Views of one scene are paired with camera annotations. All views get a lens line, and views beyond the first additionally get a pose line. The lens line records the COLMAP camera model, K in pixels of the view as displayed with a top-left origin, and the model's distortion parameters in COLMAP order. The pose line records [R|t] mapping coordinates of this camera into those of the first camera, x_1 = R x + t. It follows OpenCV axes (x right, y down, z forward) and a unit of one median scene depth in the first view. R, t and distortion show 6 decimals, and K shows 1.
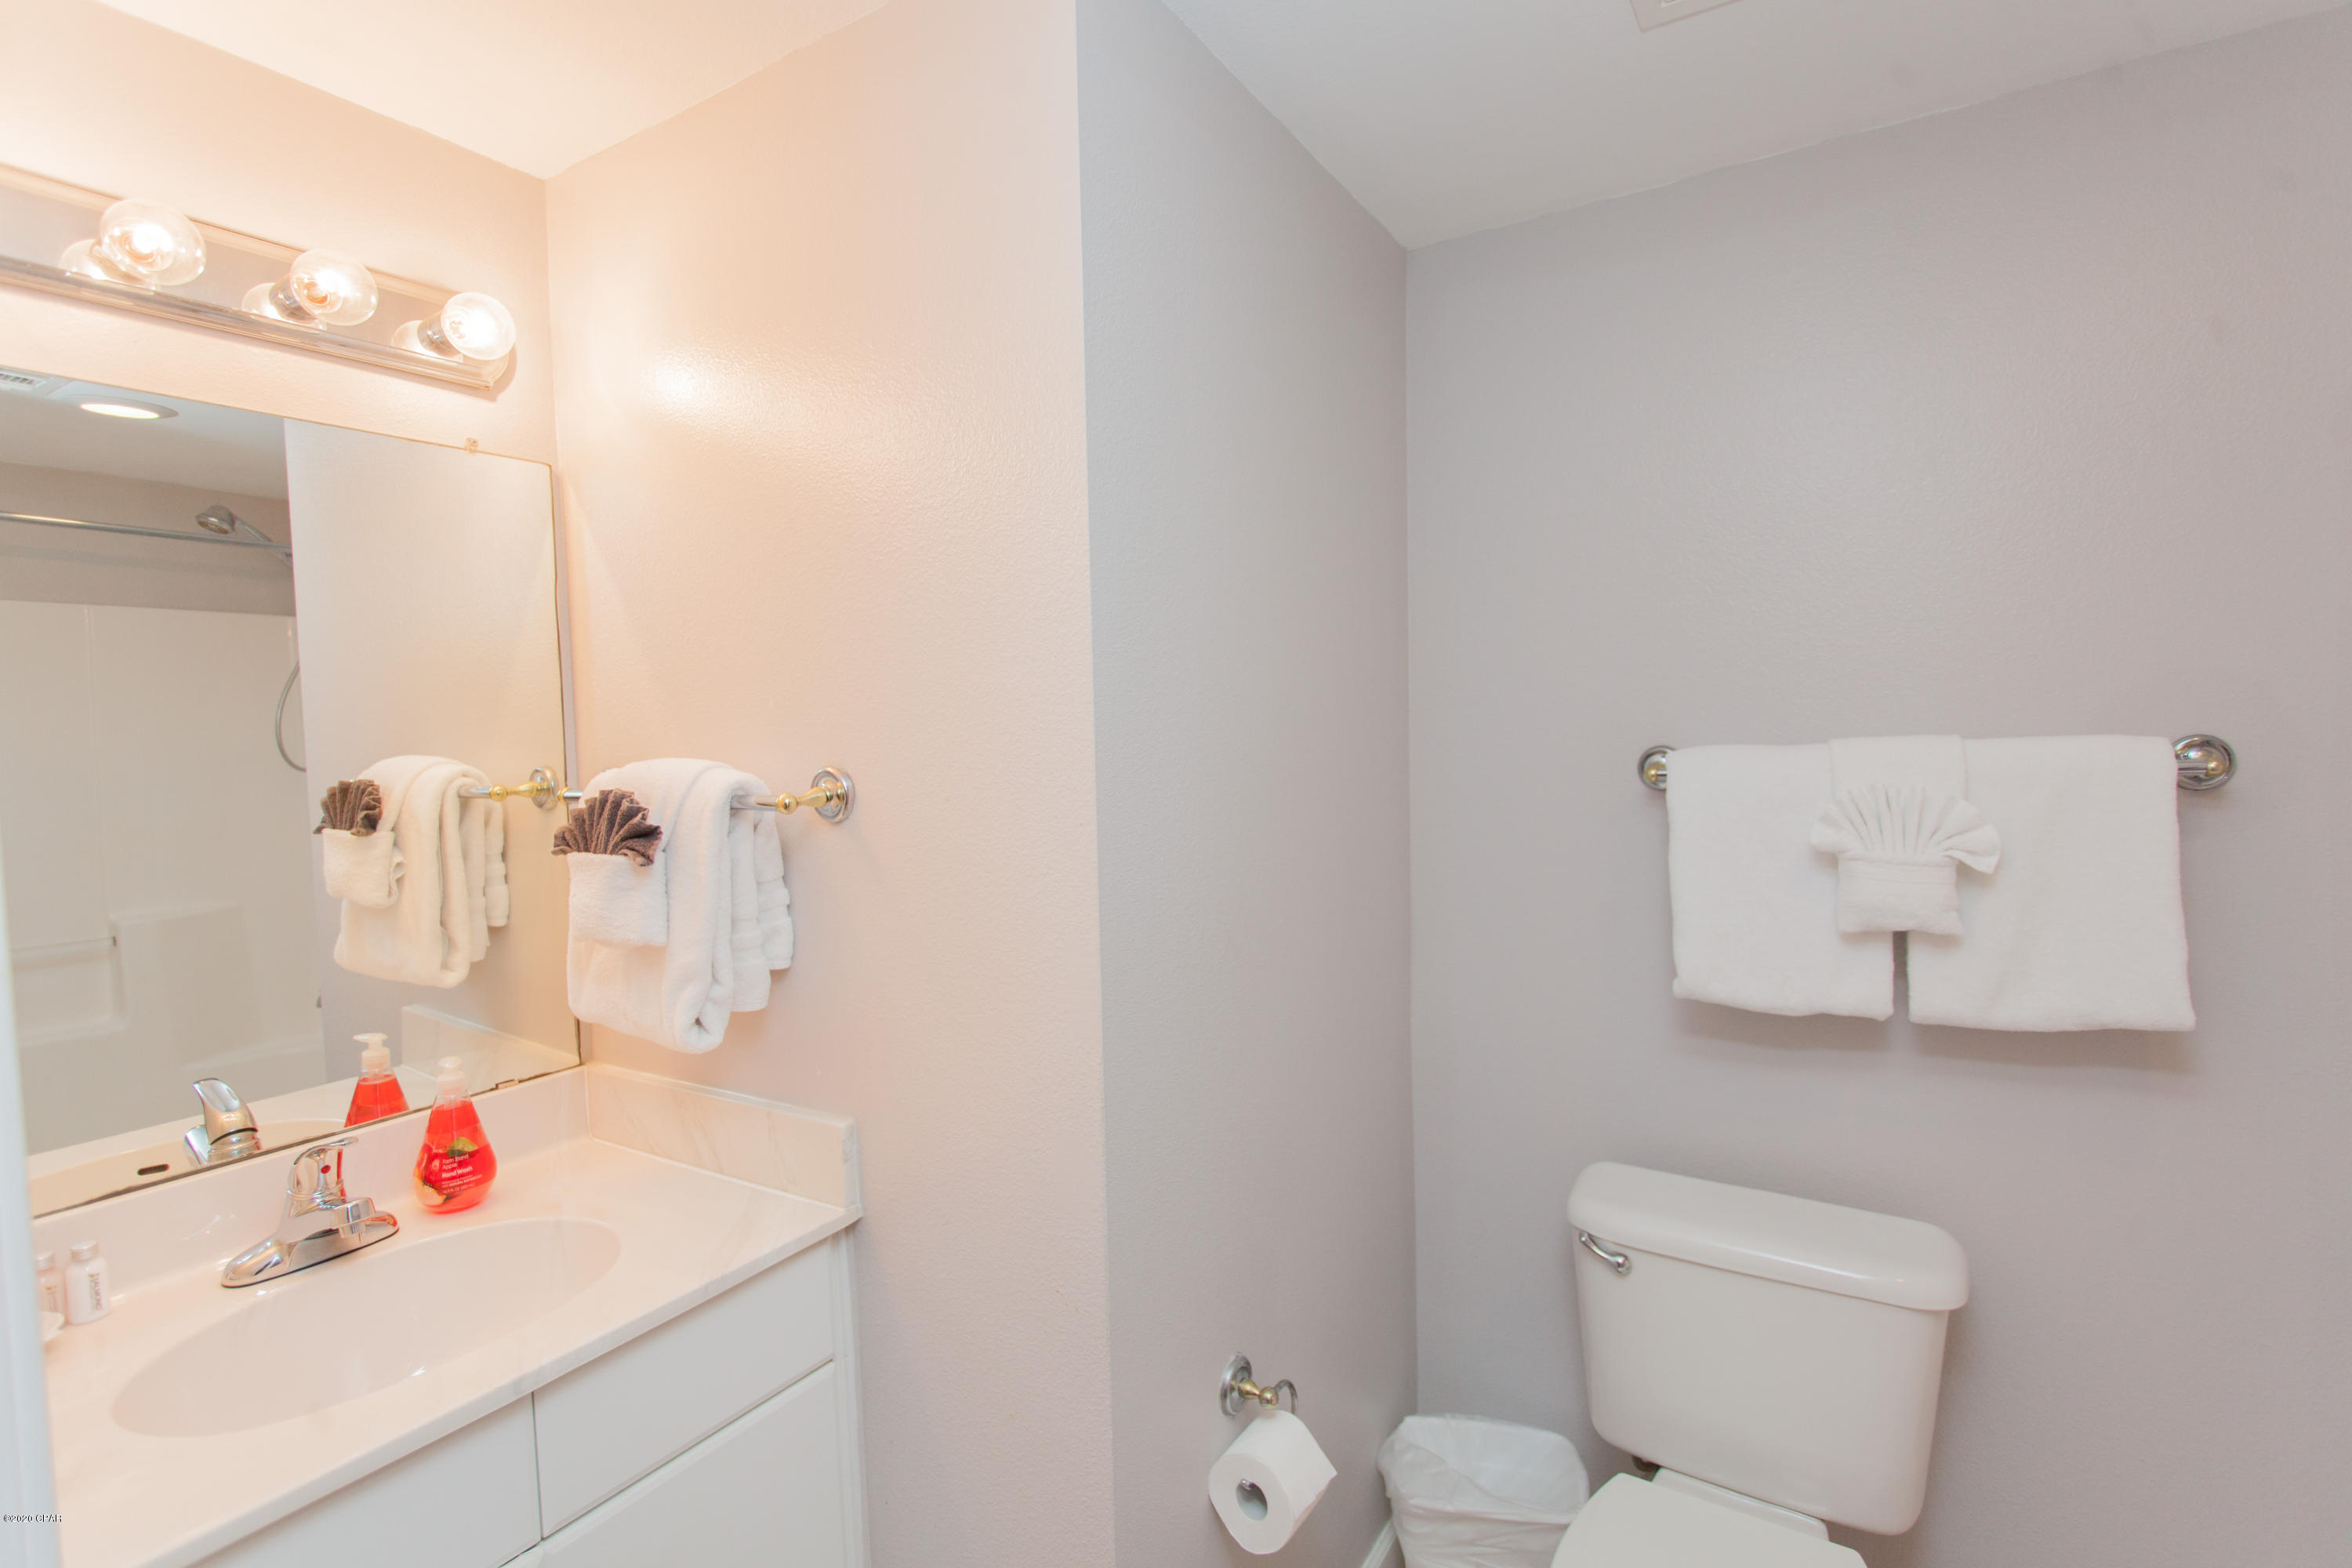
lens RADIAL K [[1103.2, 0, 1180.5], [0, 1103.2, 779.1], [0, 0, 1]] dist [0.000872, 0.001205]
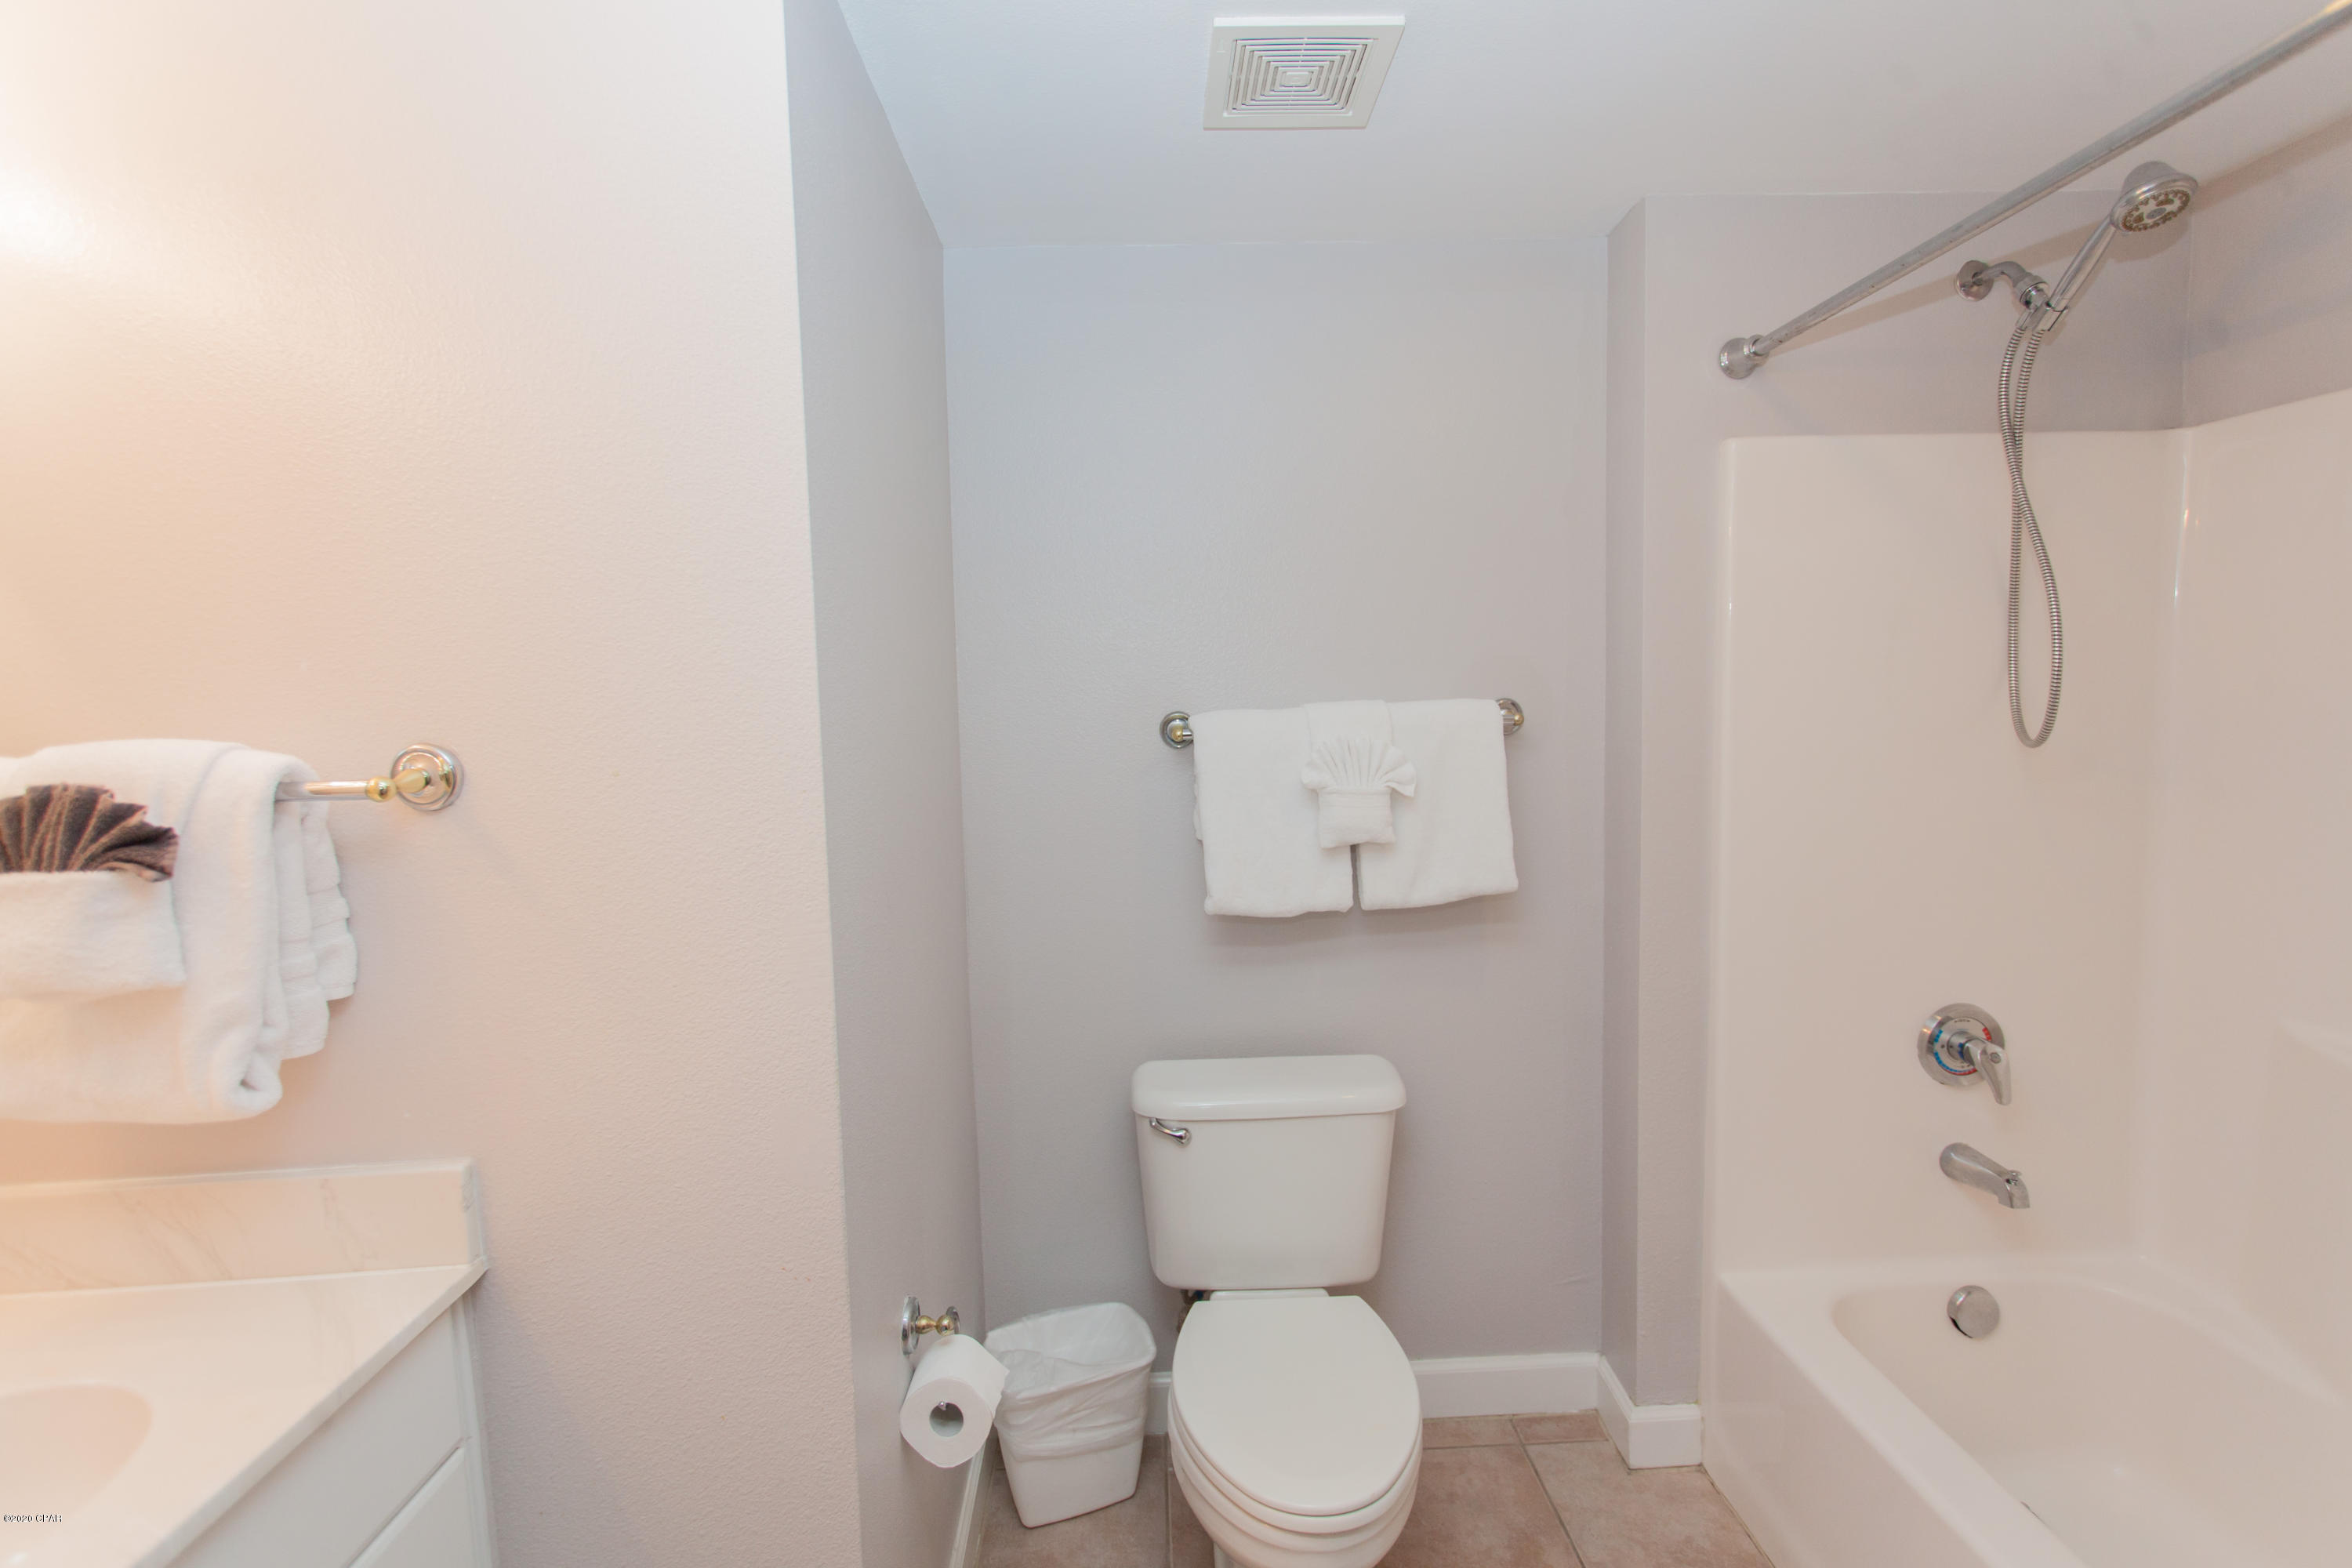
lens RADIAL K [[1103.2, 0, 1180.5], [0, 1103.2, 779.1], [0, 0, 1]] dist [0.000872, 0.001205]
pose [[0.828871, -0.045731, 0.557568, -0.300153], [0.036078, 0.998948, 0.028299, 0.012014], [-0.558276, -0.003340, 0.829649, -0.008999]]
